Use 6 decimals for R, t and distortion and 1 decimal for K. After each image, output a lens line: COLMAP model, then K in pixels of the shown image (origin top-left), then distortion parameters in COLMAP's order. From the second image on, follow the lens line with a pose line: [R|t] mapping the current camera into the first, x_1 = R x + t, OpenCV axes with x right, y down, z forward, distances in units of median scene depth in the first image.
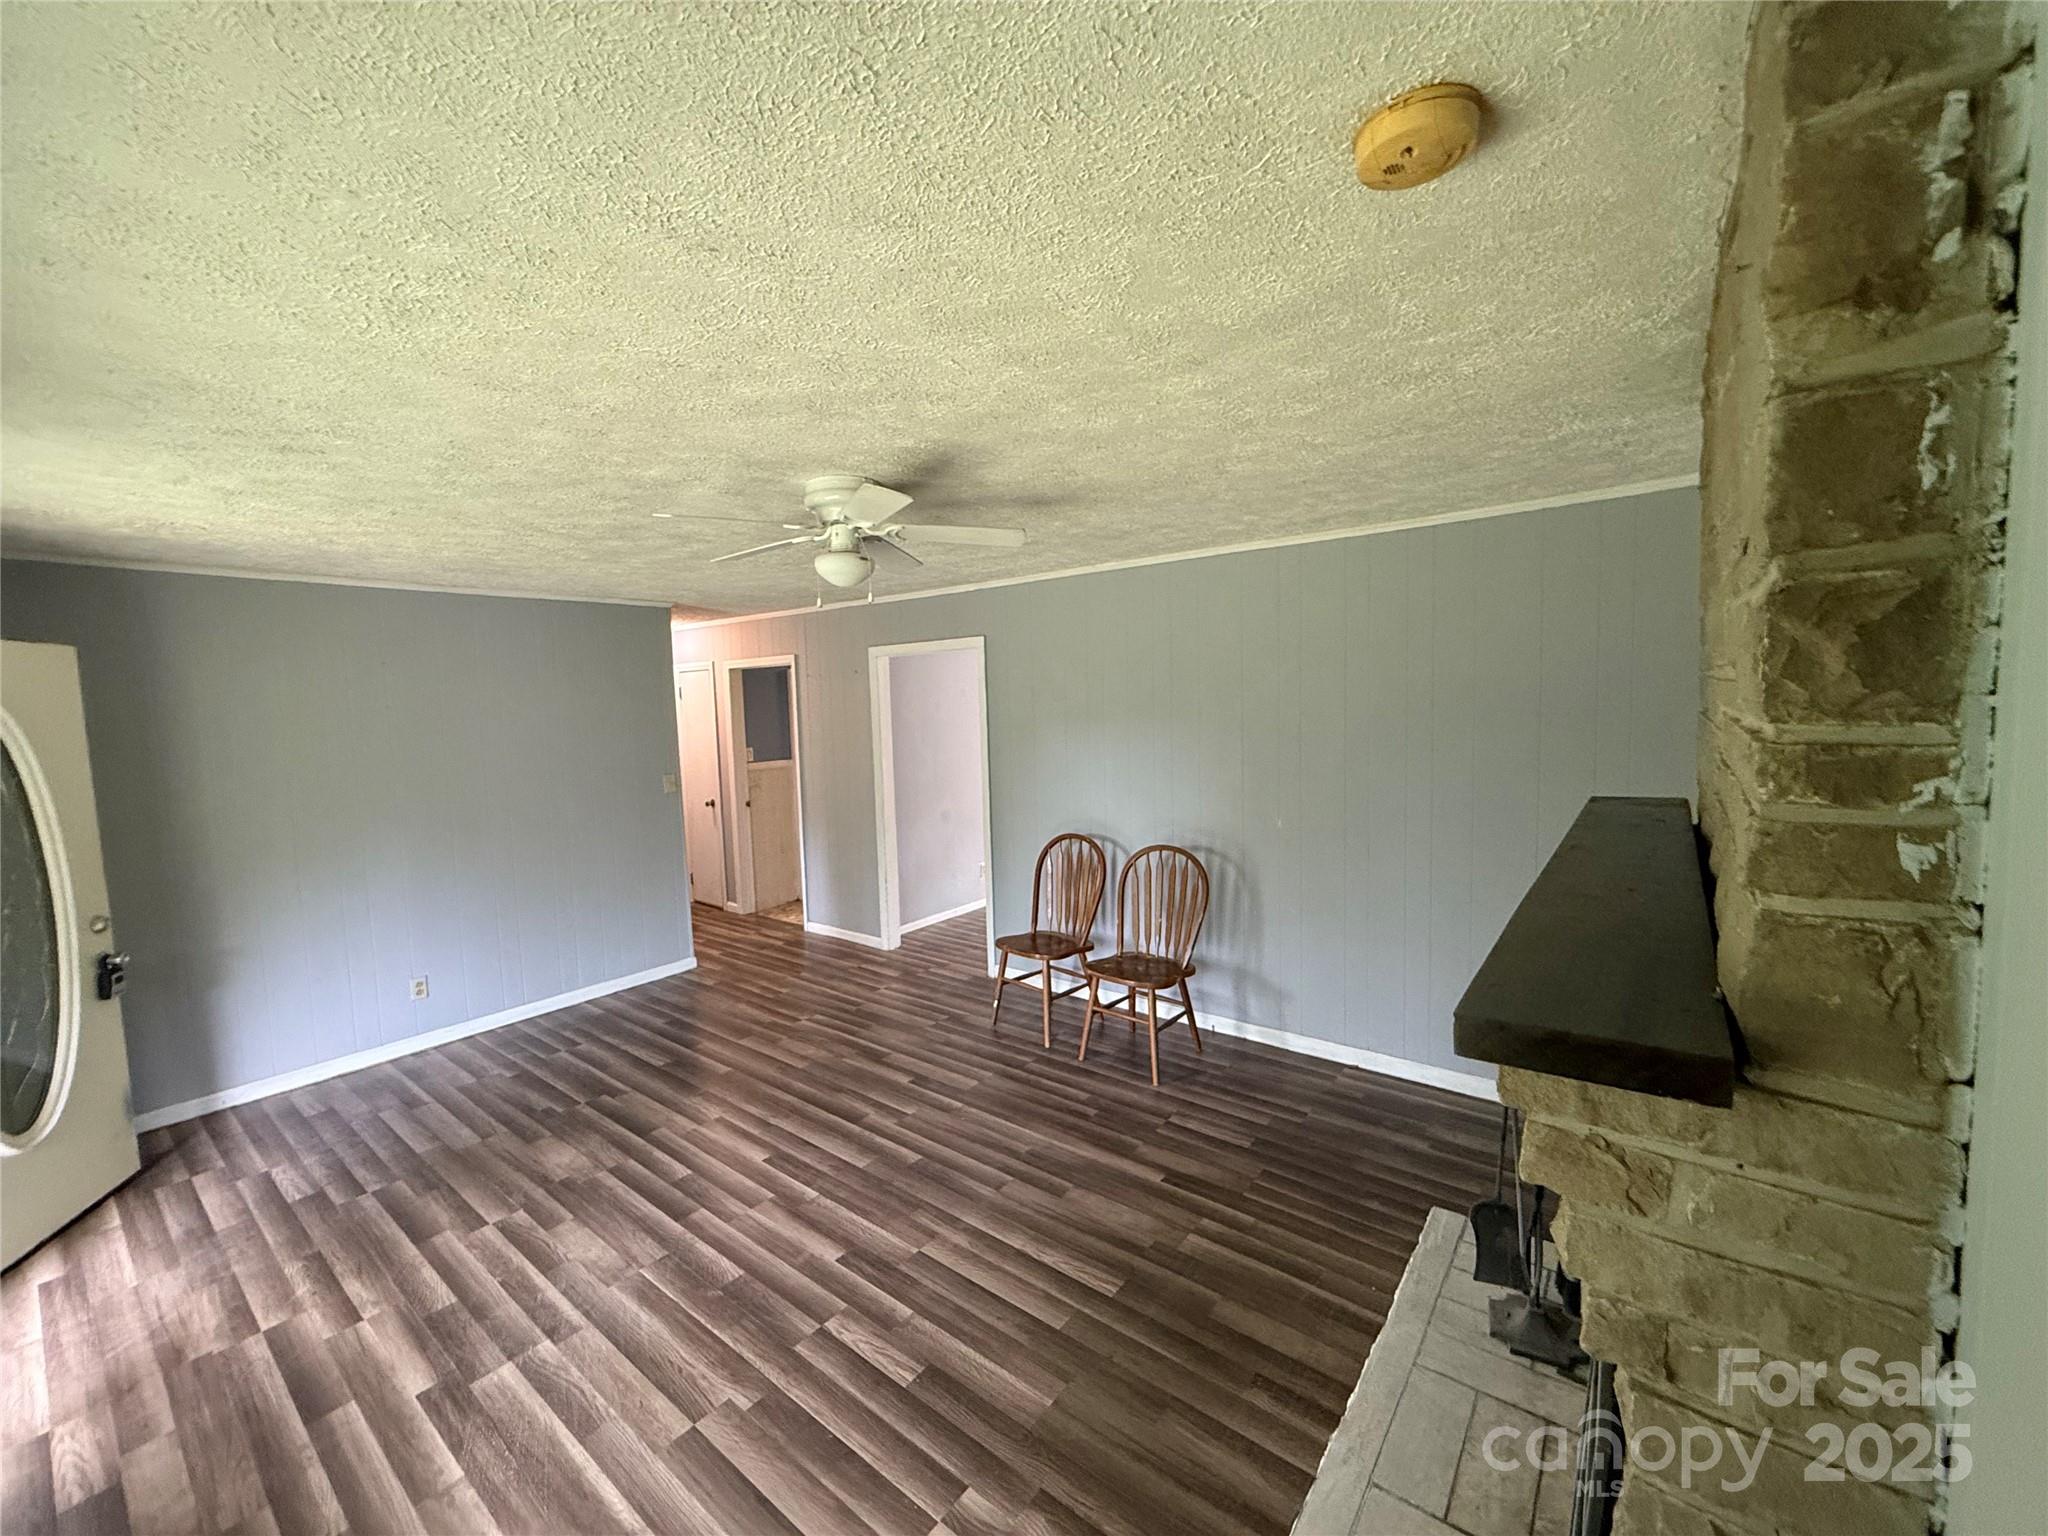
lens RADIAL K [[817.0, 0, 1012.4], [0, 817.0, 771.4], [0, 0, 1]] dist [0.003398, -0.000429]
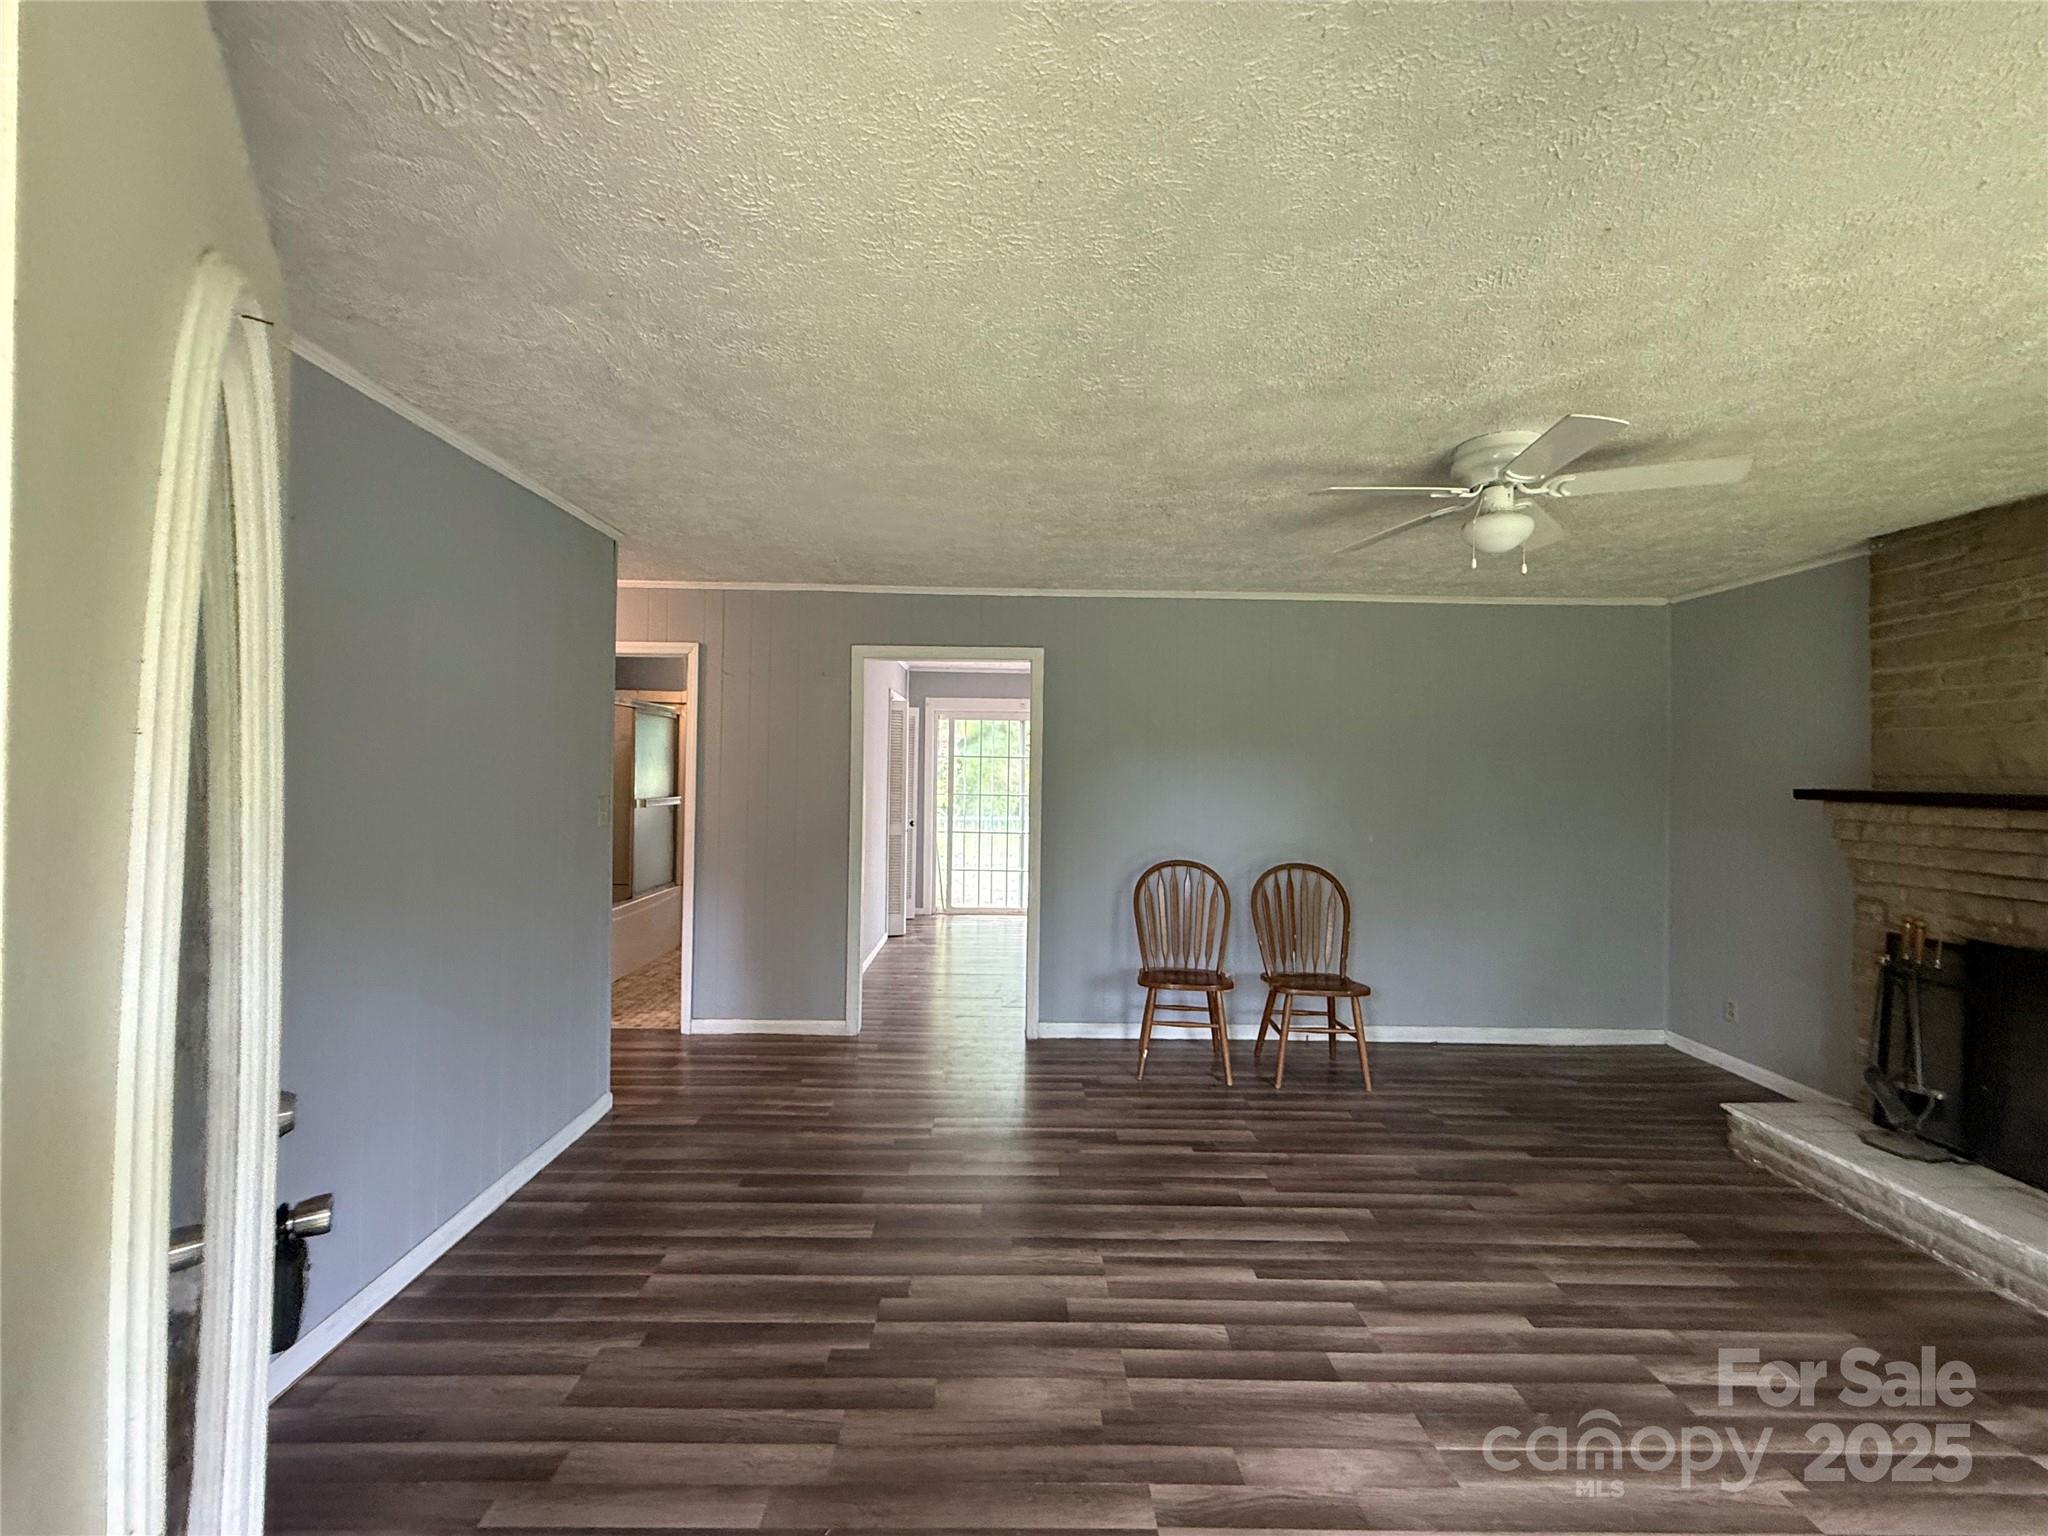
lens RADIAL K [[817.0, 0, 1017.3], [0, 817.0, 772.5], [0, 0, 1]] dist [0.003398, -0.000429]
pose [[0.774897, 0.039607, 0.630846, -1.088426], [0.018706, 0.996161, -0.085521, 0.081913], [-0.631811, 0.078071, 0.771181, 0.587399]]
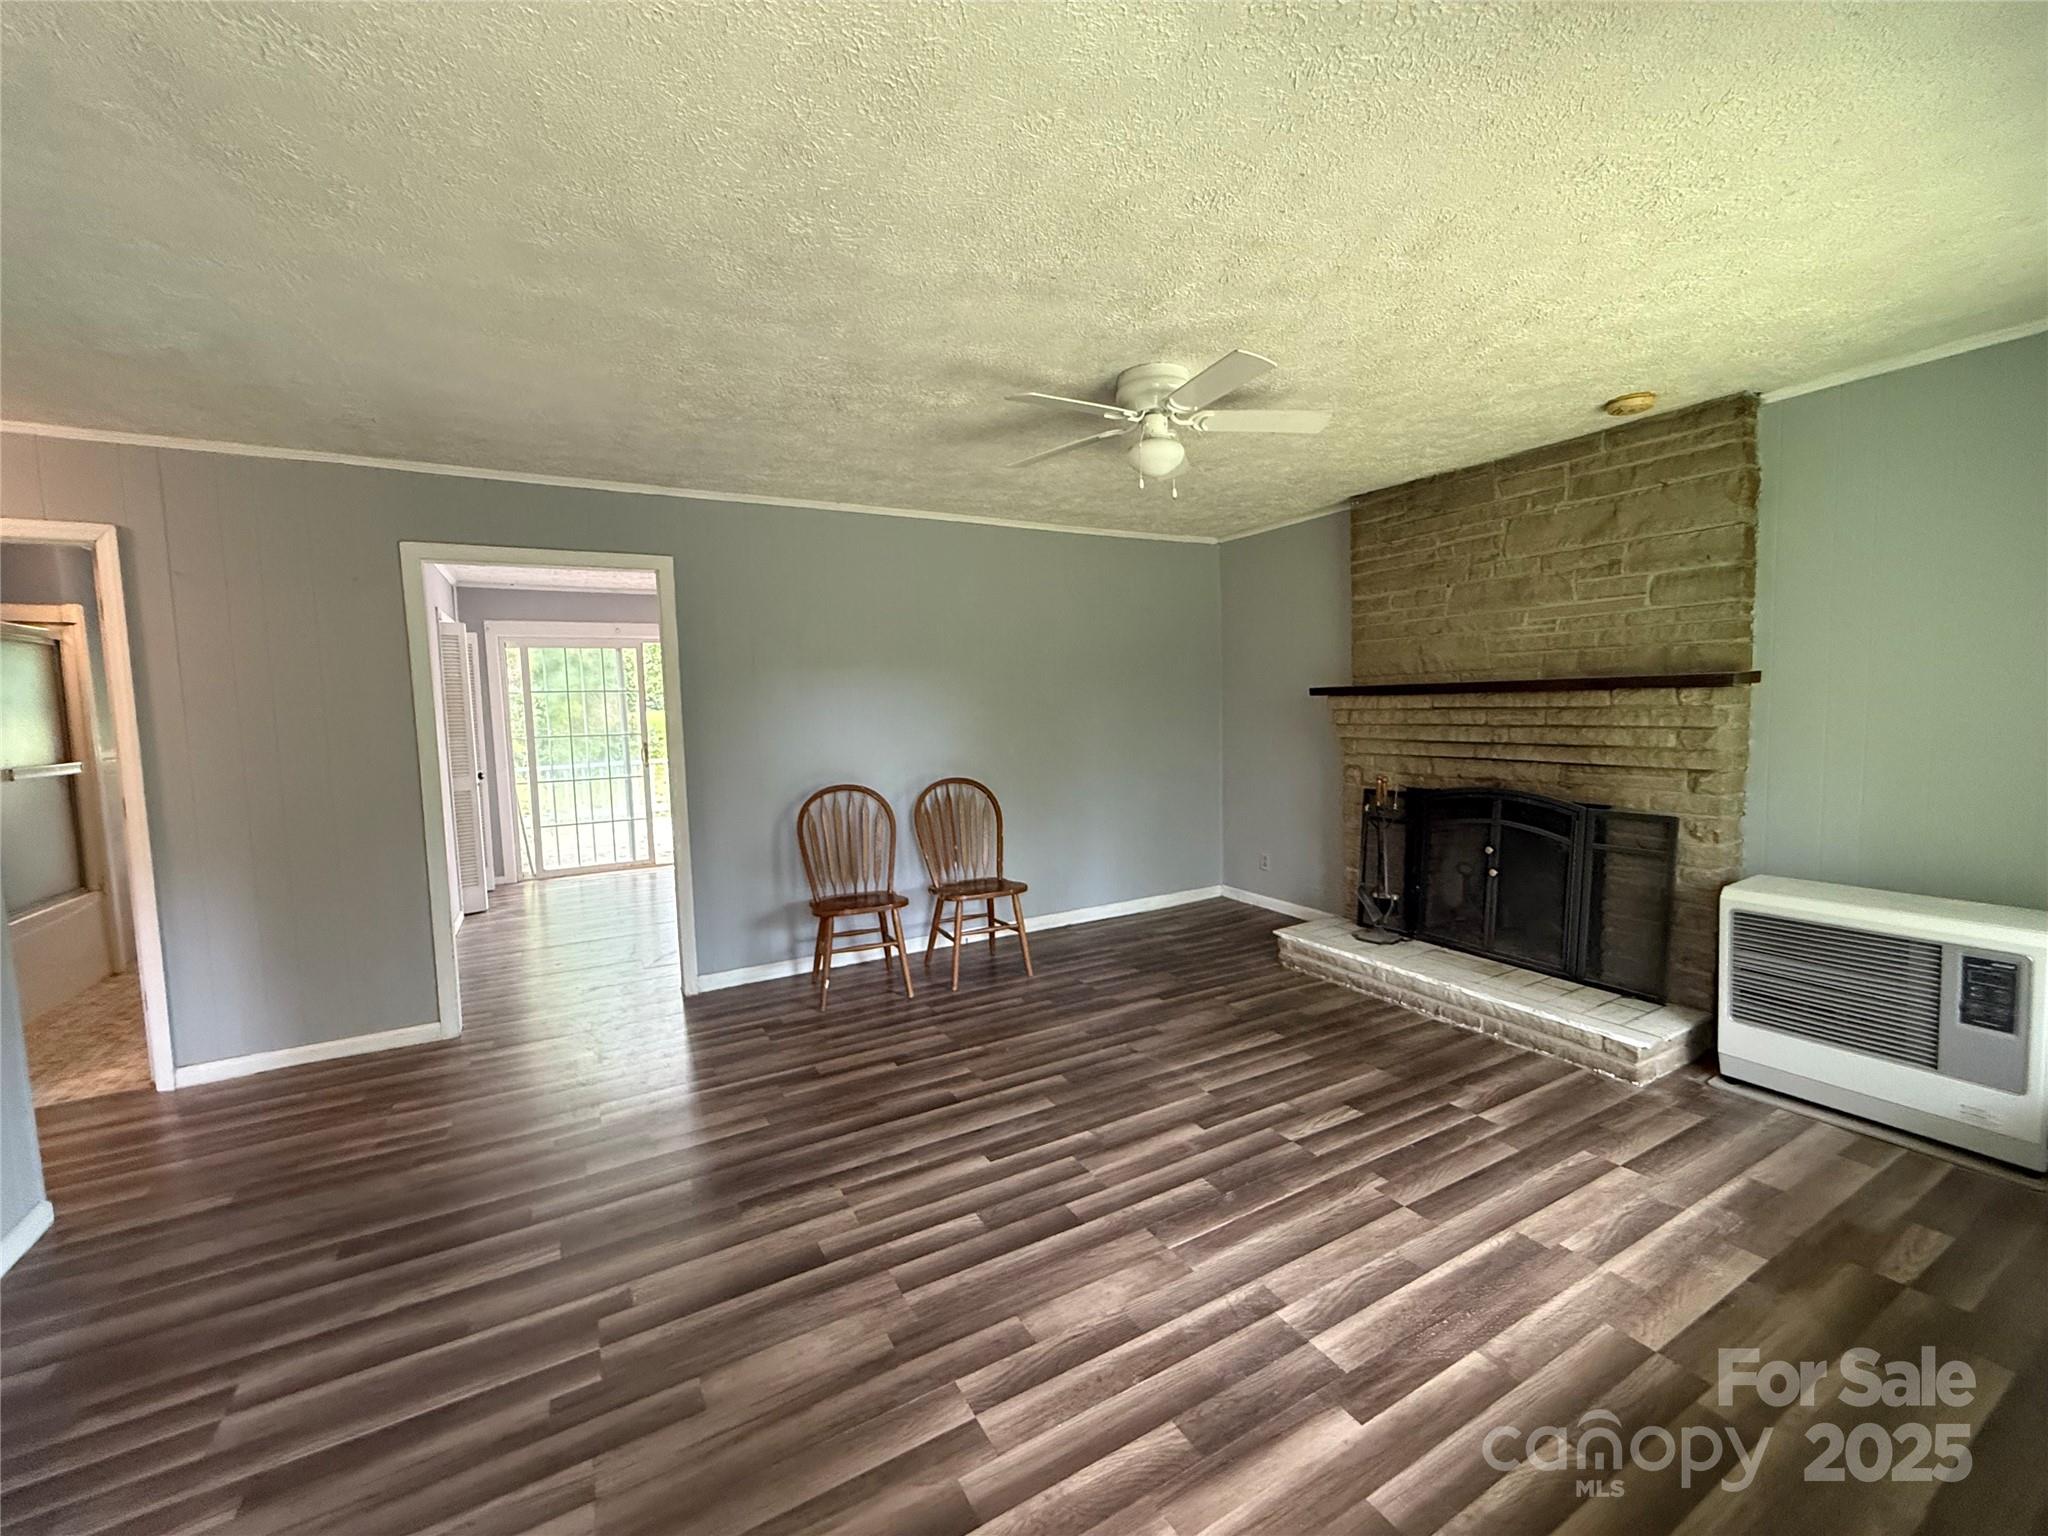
lens RADIAL K [[817.0, 0, 1017.3], [0, 817.0, 771.8], [0, 0, 1]] dist [0.003398, -0.000429]
pose [[0.383368, -0.058634, 0.921733, -1.128326], [0.098408, 0.994895, 0.022358, 0.094370], [-0.918338, 0.082134, 0.387181, 0.715890]]
